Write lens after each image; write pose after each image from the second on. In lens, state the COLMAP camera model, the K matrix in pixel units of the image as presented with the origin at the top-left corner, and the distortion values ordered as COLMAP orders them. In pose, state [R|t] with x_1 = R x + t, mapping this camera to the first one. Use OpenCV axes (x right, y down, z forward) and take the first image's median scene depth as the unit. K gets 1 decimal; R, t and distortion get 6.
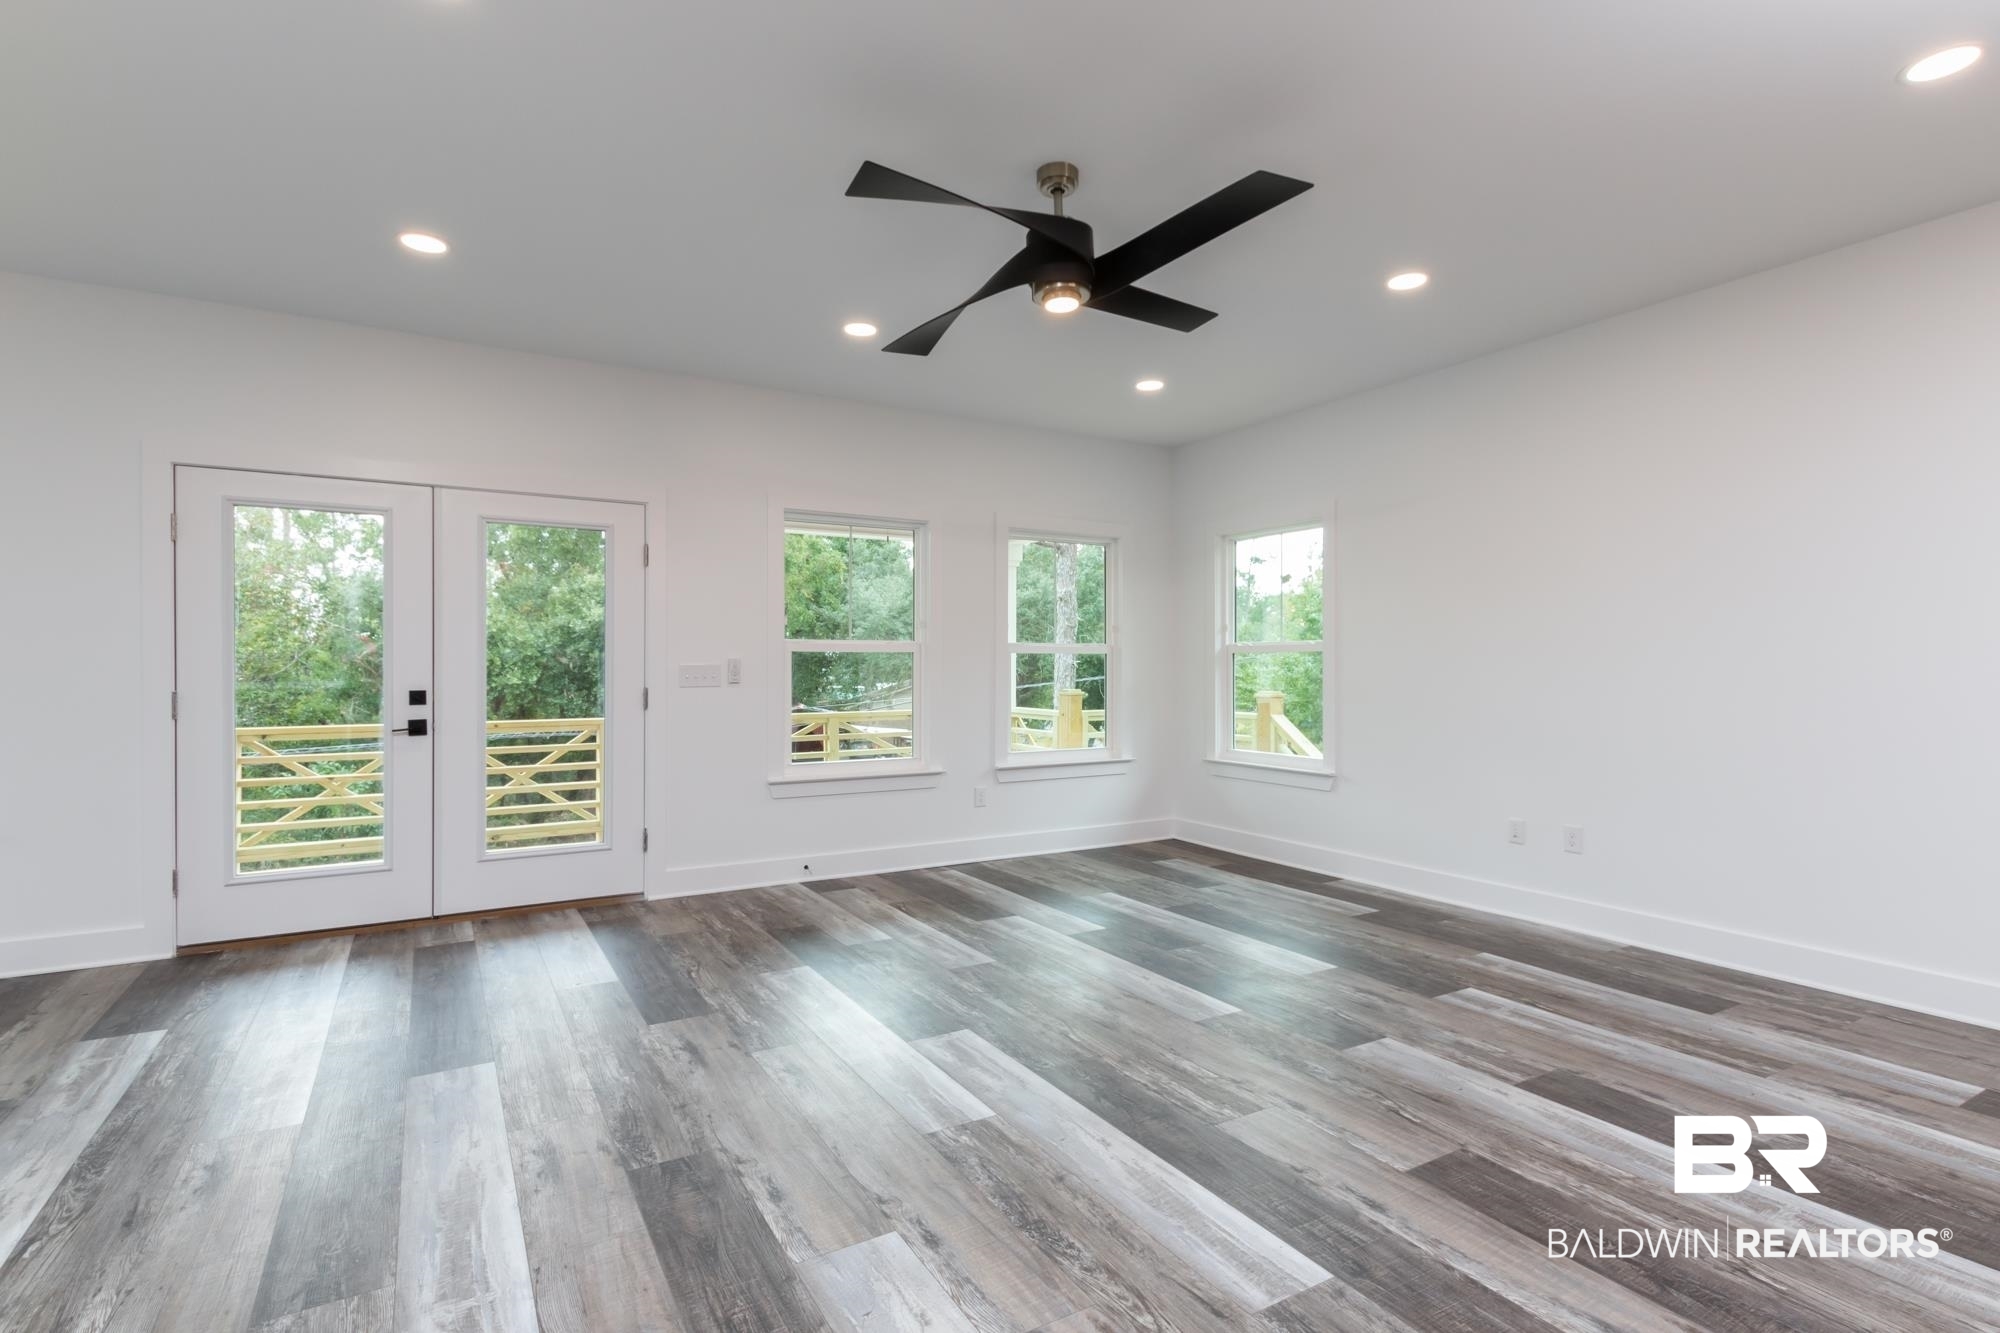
lens RADIAL K [[972.8, 0, 996.3], [0, 972.8, 683.4], [0, 0, 1]] dist [0.019904, -0.007587]
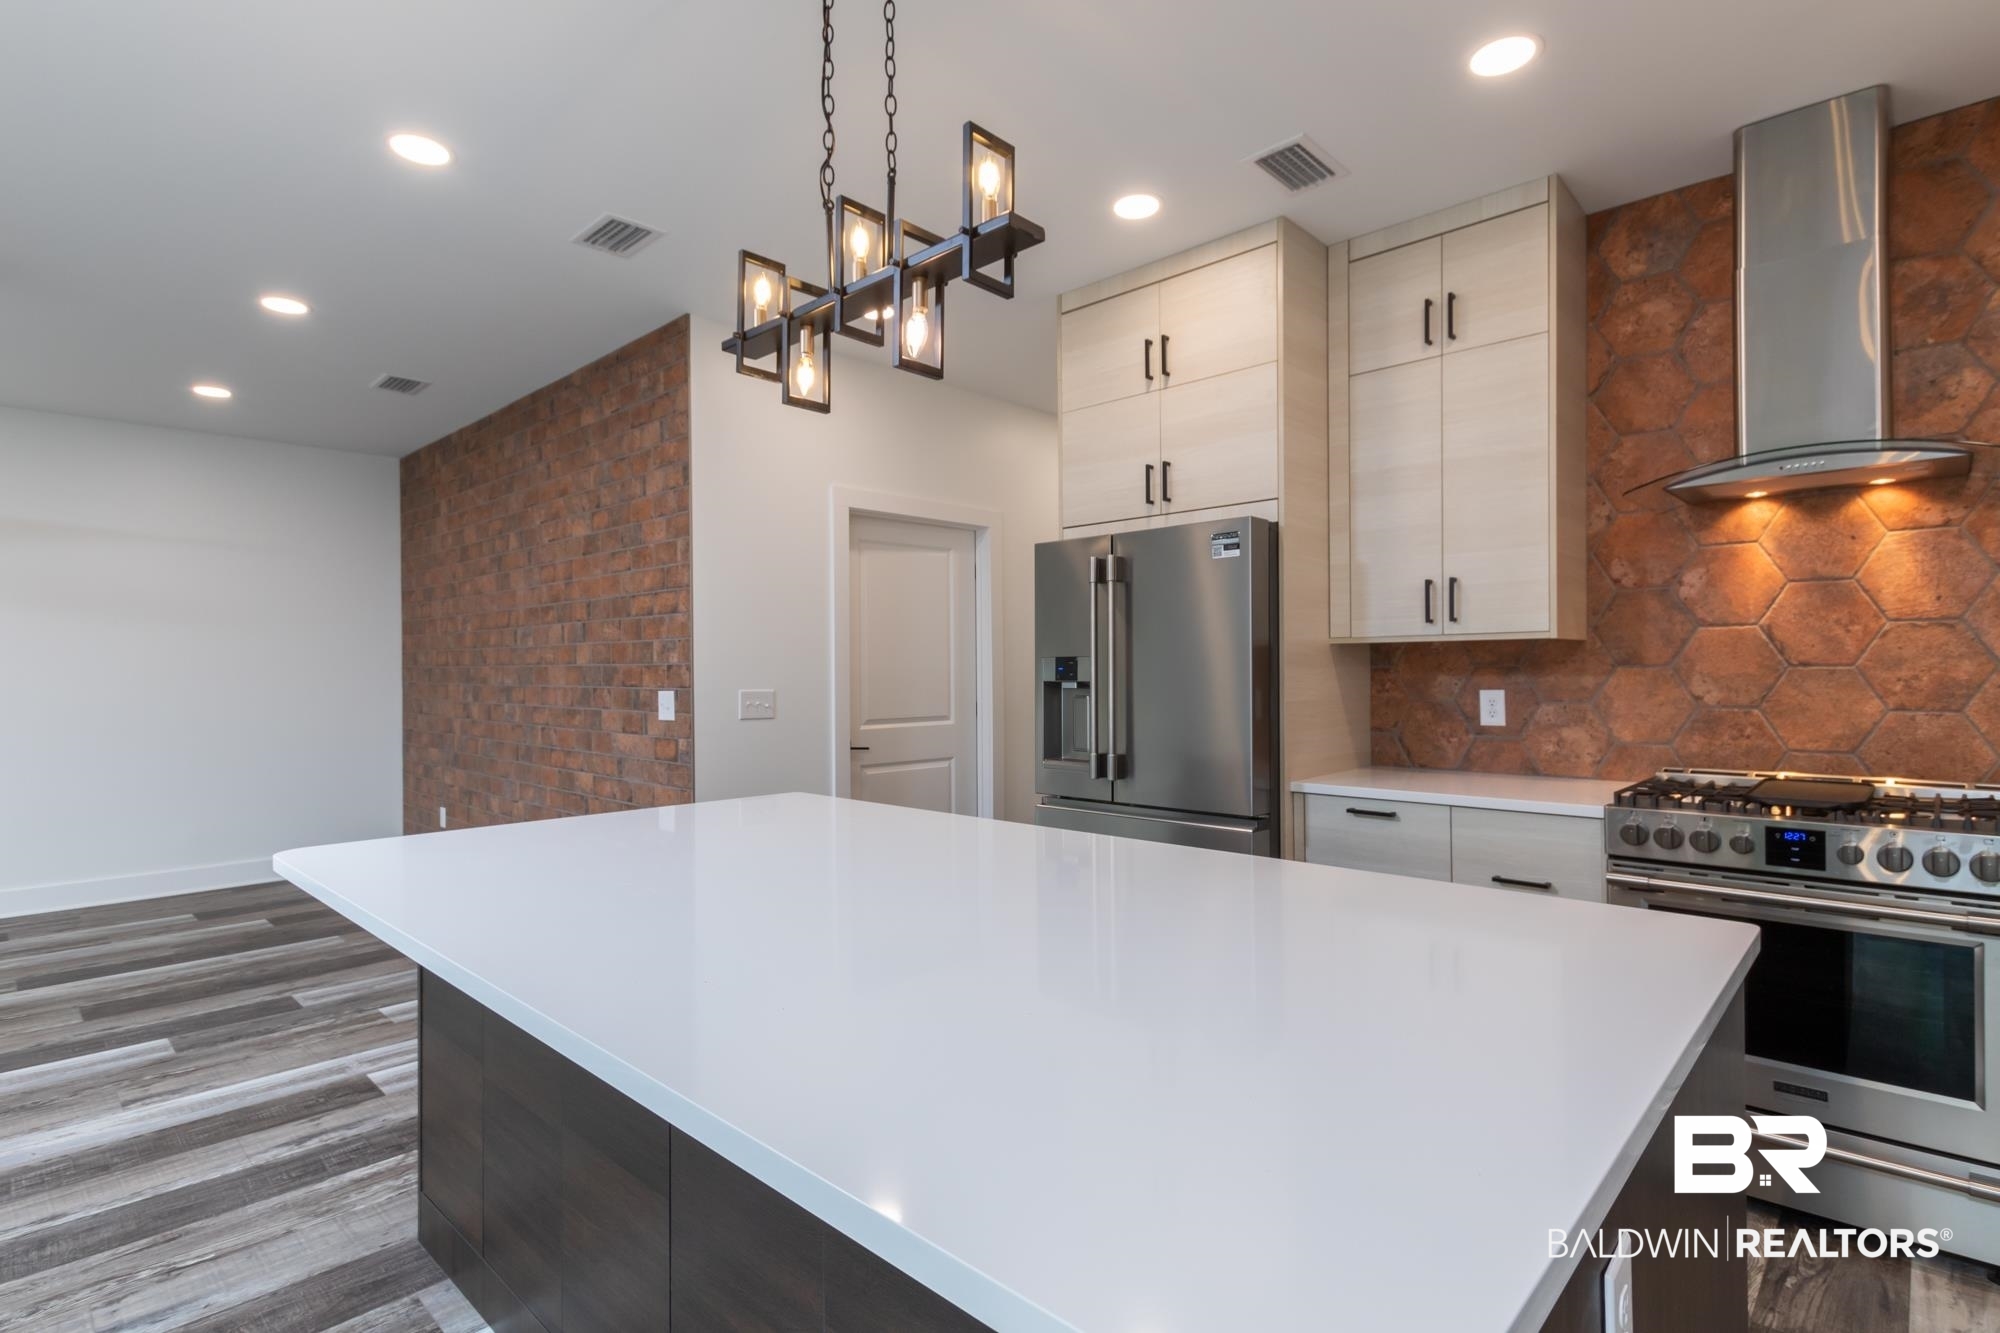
lens RADIAL K [[972.8, 0, 1011.7], [0, 972.8, 671.5], [0, 0, 1]] dist [0.019904, -0.007587]
pose [[-0.284455, 0.000886, 0.958689, -1.123089], [0.022470, 0.999731, 0.005743, -0.031725], [-0.958426, 0.023176, -0.284398, -0.000909]]
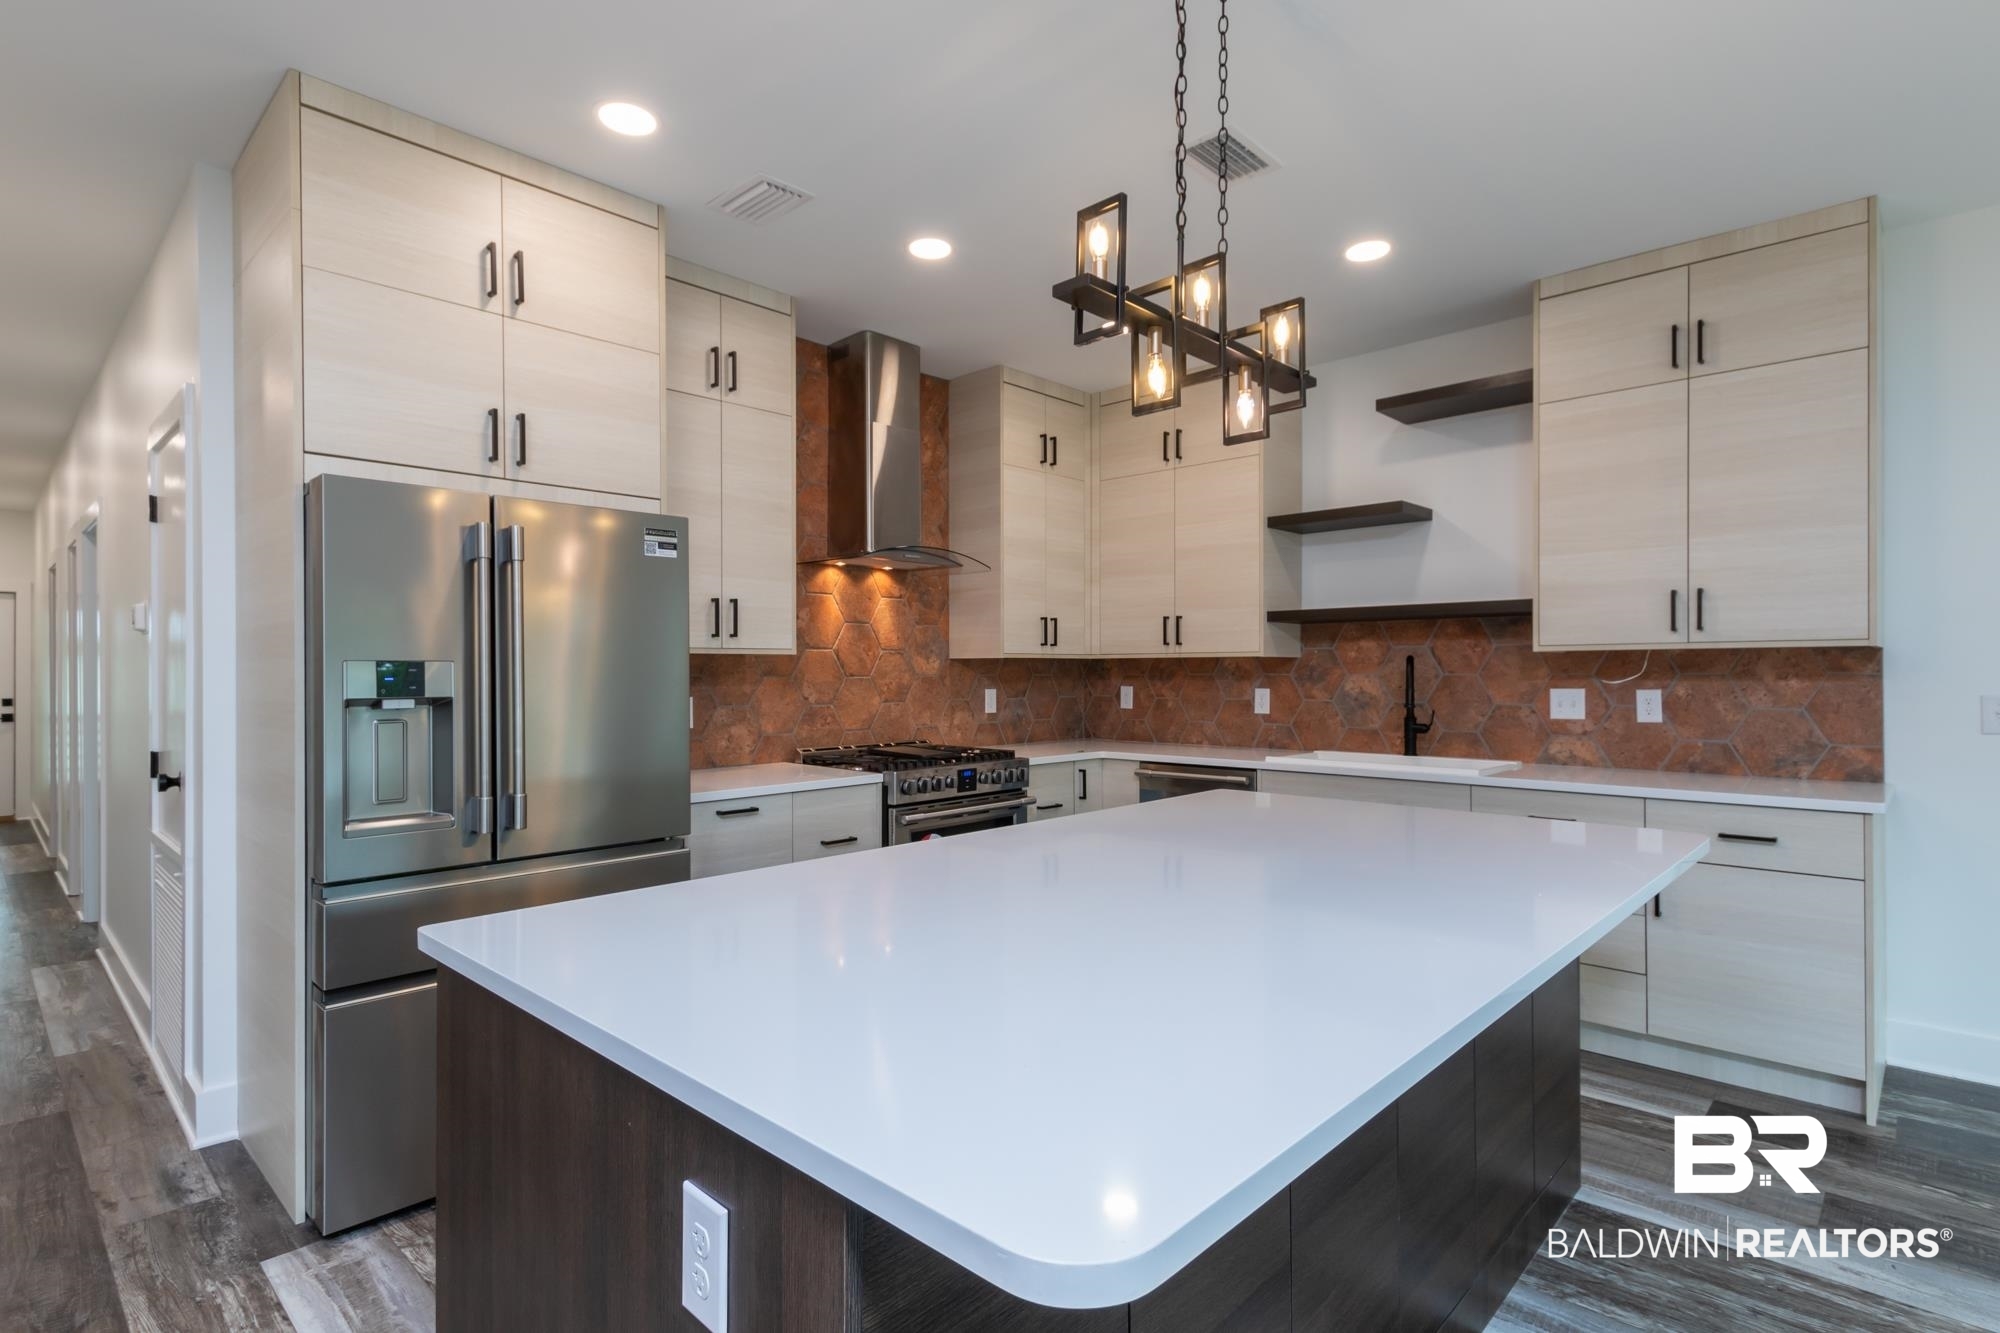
lens RADIAL K [[972.8, 0, 1008.1], [0, 972.8, 668.6], [0, 0, 1]] dist [0.019904, -0.007587]
pose [[-0.955744, 0.006910, -0.294120, -0.285554], [0.003180, 0.999908, 0.013158, -0.044191], [0.294184, 0.011640, -0.955678, 0.450261]]
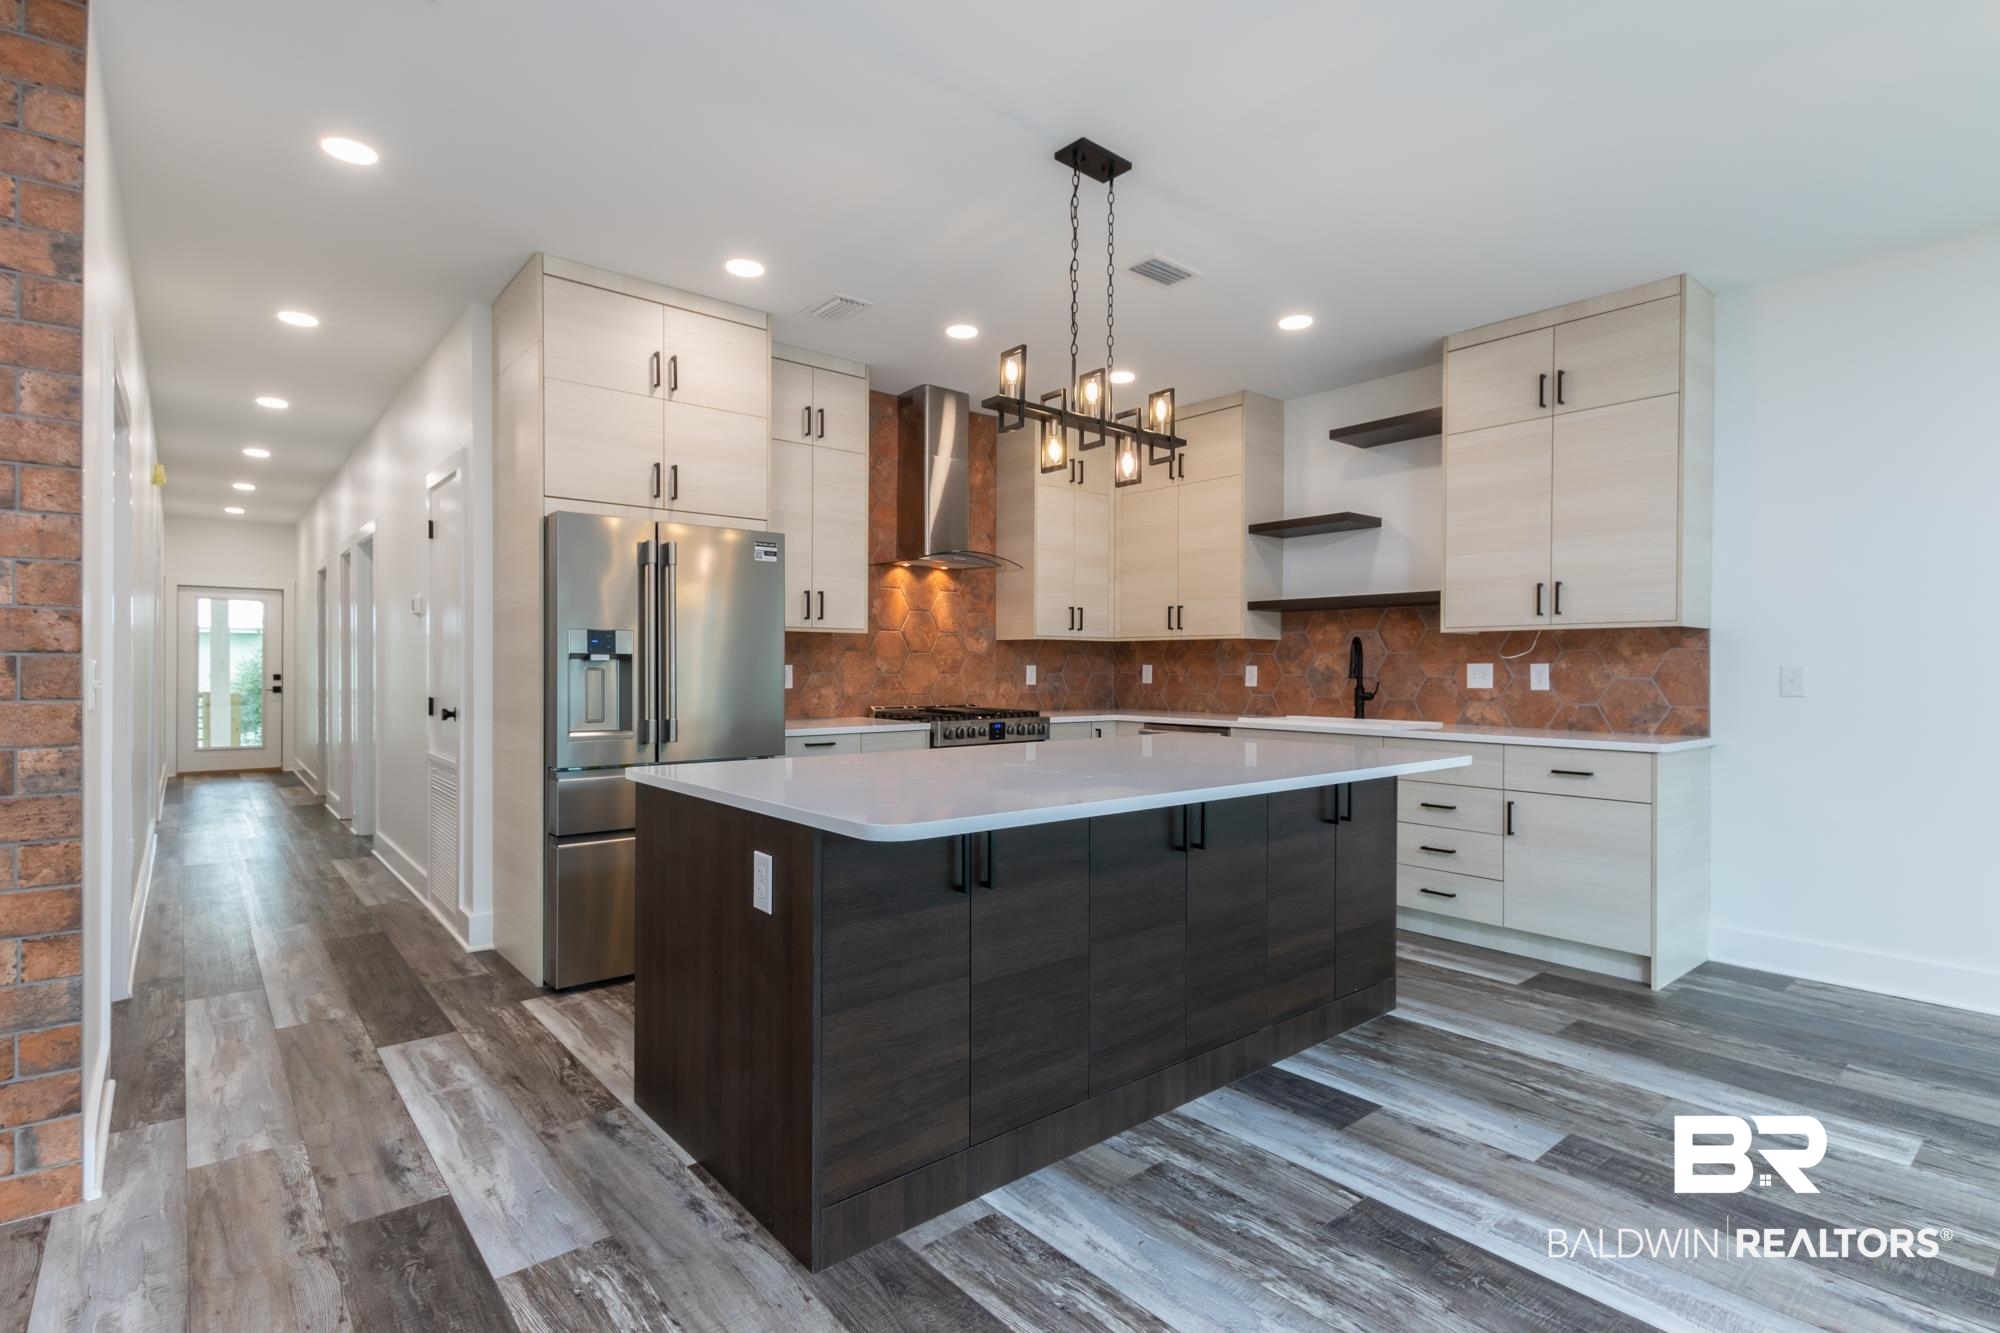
lens RADIAL K [[972.8, 0, 1010.4], [0, 972.8, 669.7], [0, 0, 1]] dist [0.019904, -0.007587]
pose [[-0.983580, 0.000128, -0.180473, -0.331348], [-0.002817, 0.999867, 0.016059, -0.013385], [0.180452, 0.016304, -0.983449, 0.834851]]
